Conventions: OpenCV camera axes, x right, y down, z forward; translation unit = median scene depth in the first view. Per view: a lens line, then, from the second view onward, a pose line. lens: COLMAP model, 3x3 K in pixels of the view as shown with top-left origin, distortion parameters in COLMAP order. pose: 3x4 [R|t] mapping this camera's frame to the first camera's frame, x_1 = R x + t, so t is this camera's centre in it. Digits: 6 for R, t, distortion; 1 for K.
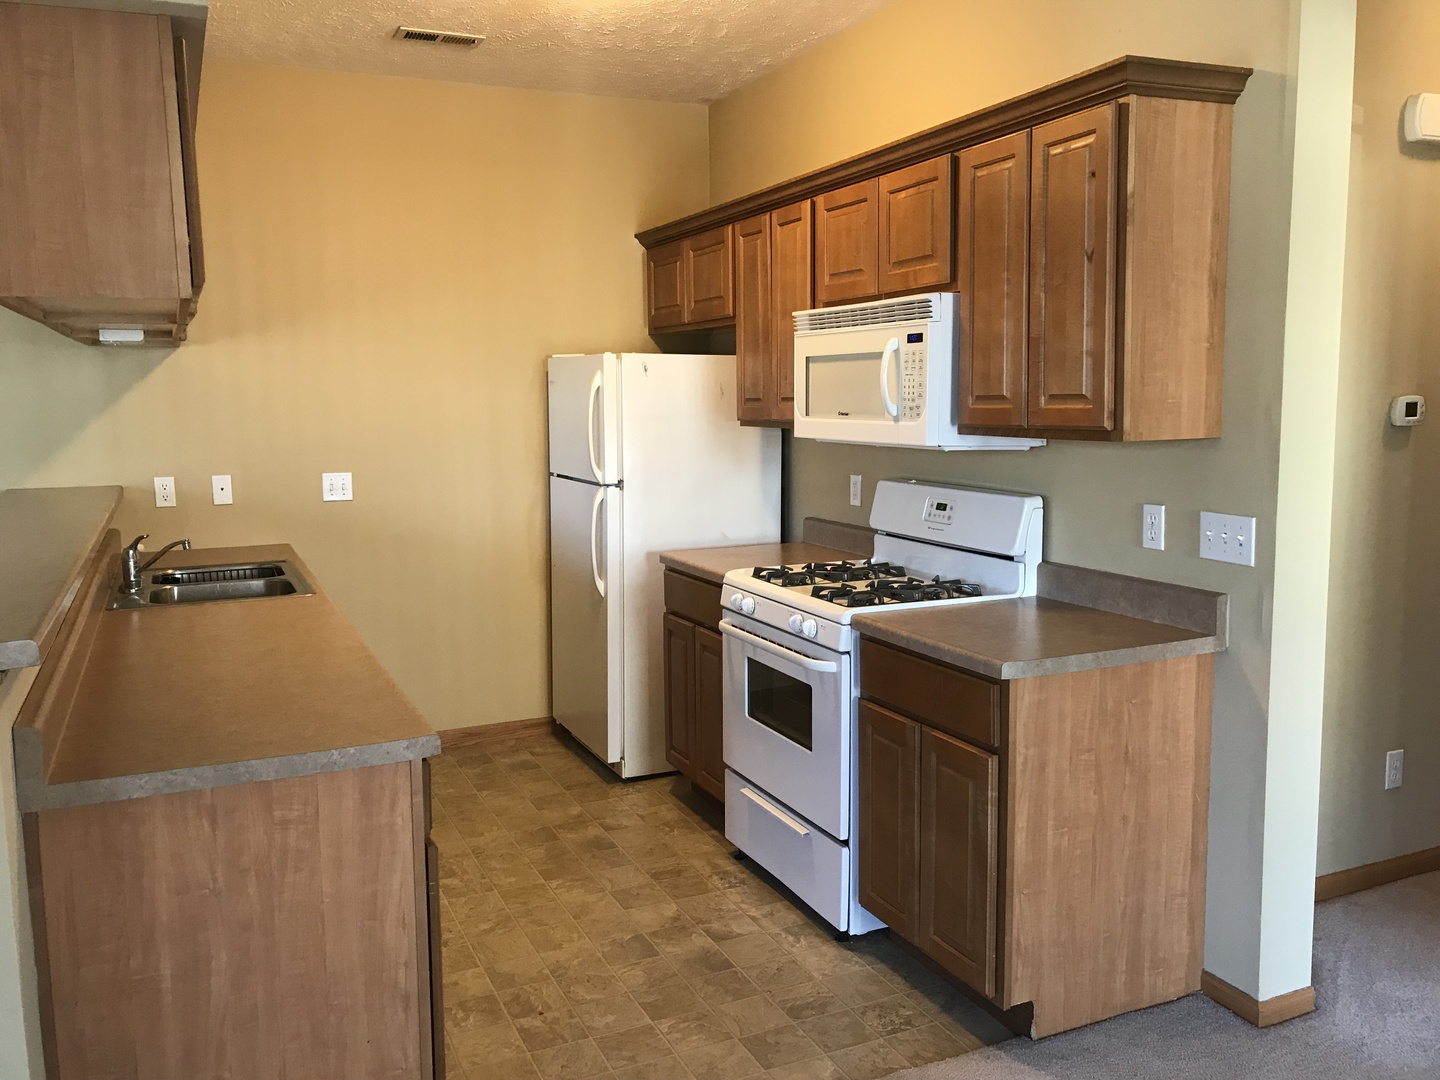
lens RADIAL K [[1178.8, 0, 719.2], [0, 1178.8, 535.6], [0, 0, 1]] dist [0.011777, -0.024280]
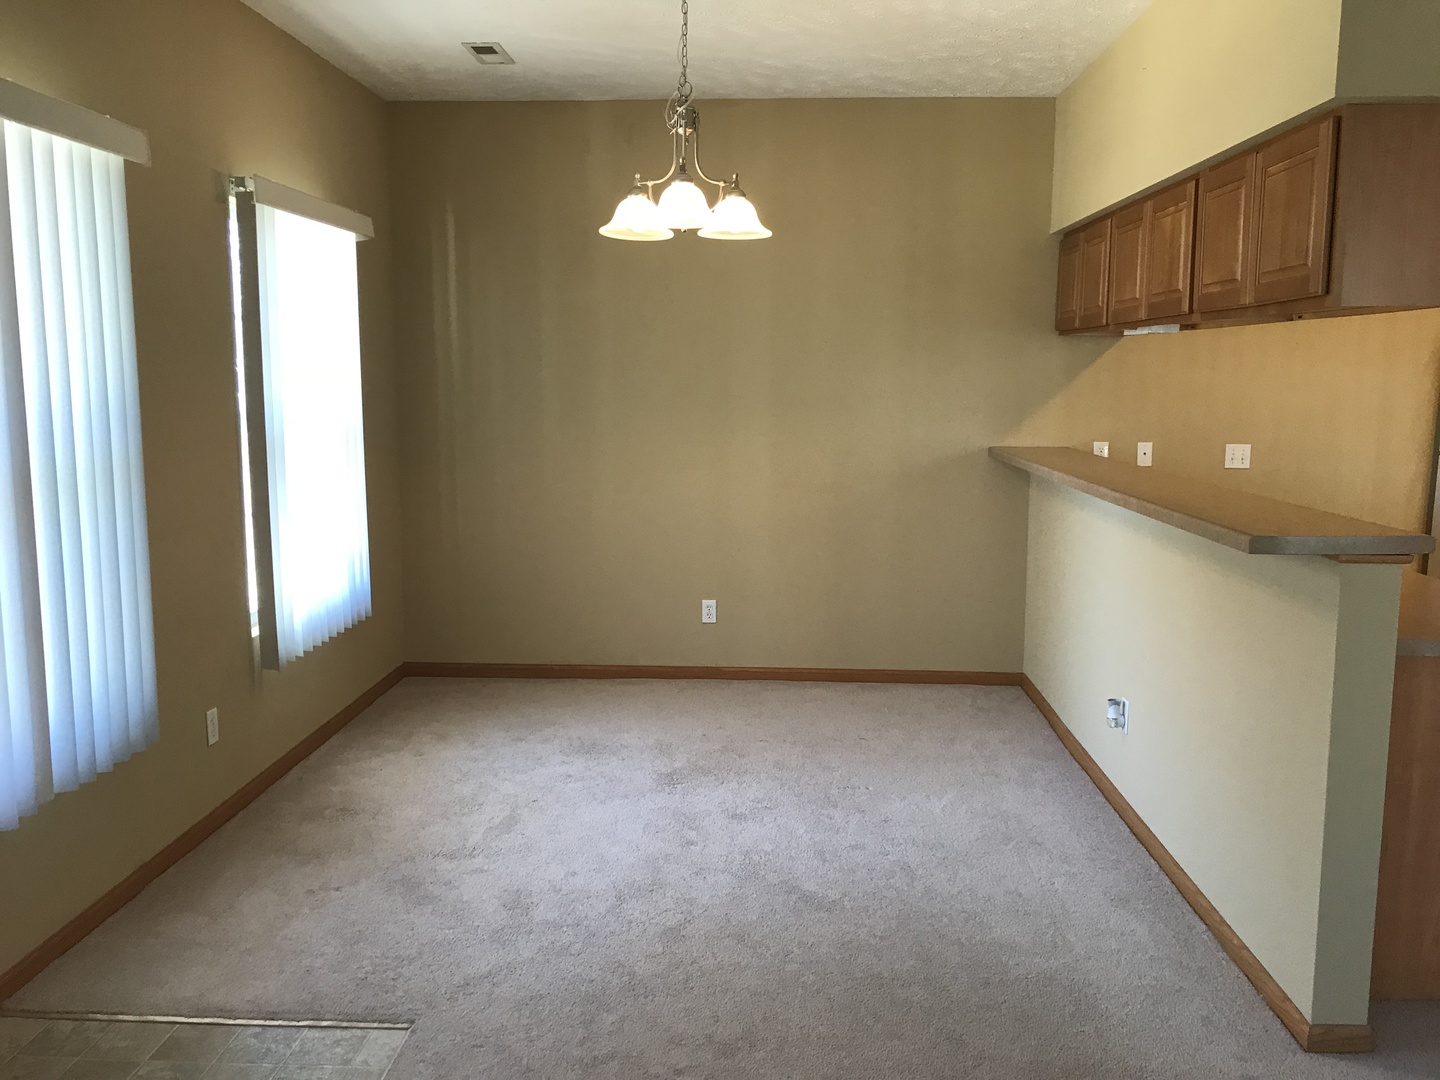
lens RADIAL K [[1178.8, 0, 705.4], [0, 1178.8, 538.0], [0, 0, 1]] dist [0.011777, -0.024280]
pose [[0.882968, 0.075618, -0.463303, -0.347041], [-0.068055, 0.997134, 0.033048, 0.051088], [0.464474, 0.002350, 0.885584, -0.385396]]
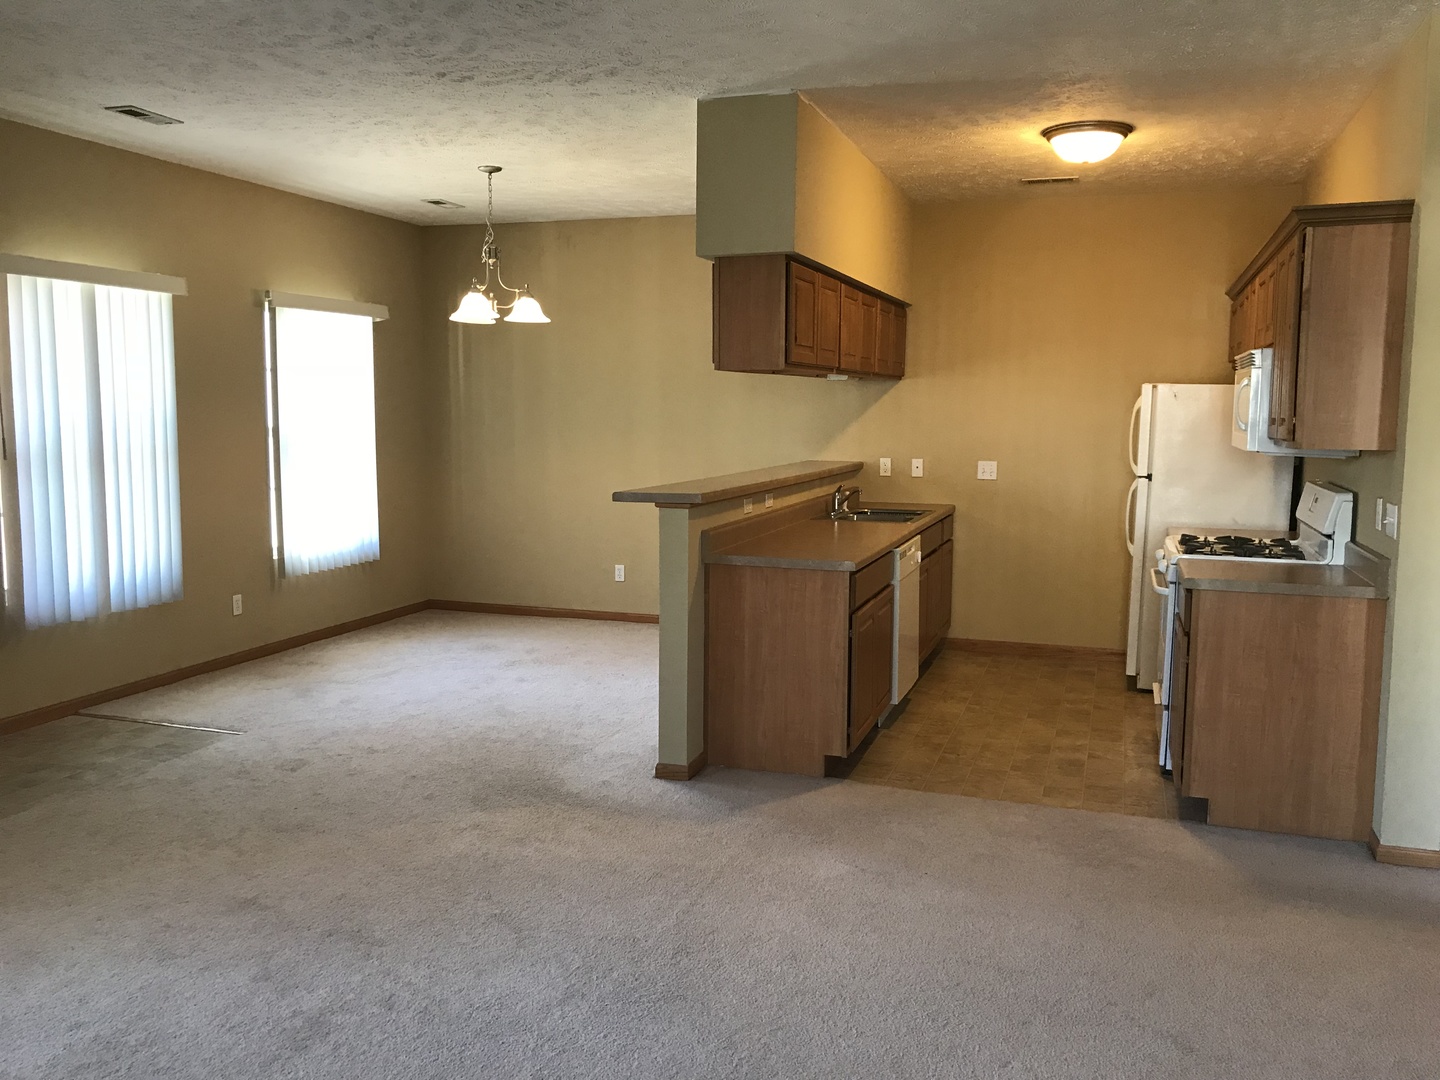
lens RADIAL K [[1178.8, 0, 712.9], [0, 1178.8, 548.6], [0, 0, 1]] dist [0.011777, -0.024280]
pose [[0.723696, 0.097300, -0.683225, 0.680674], [-0.098171, 0.994458, 0.037638, 0.052920], [0.683101, 0.039834, 0.729237, -0.510008]]
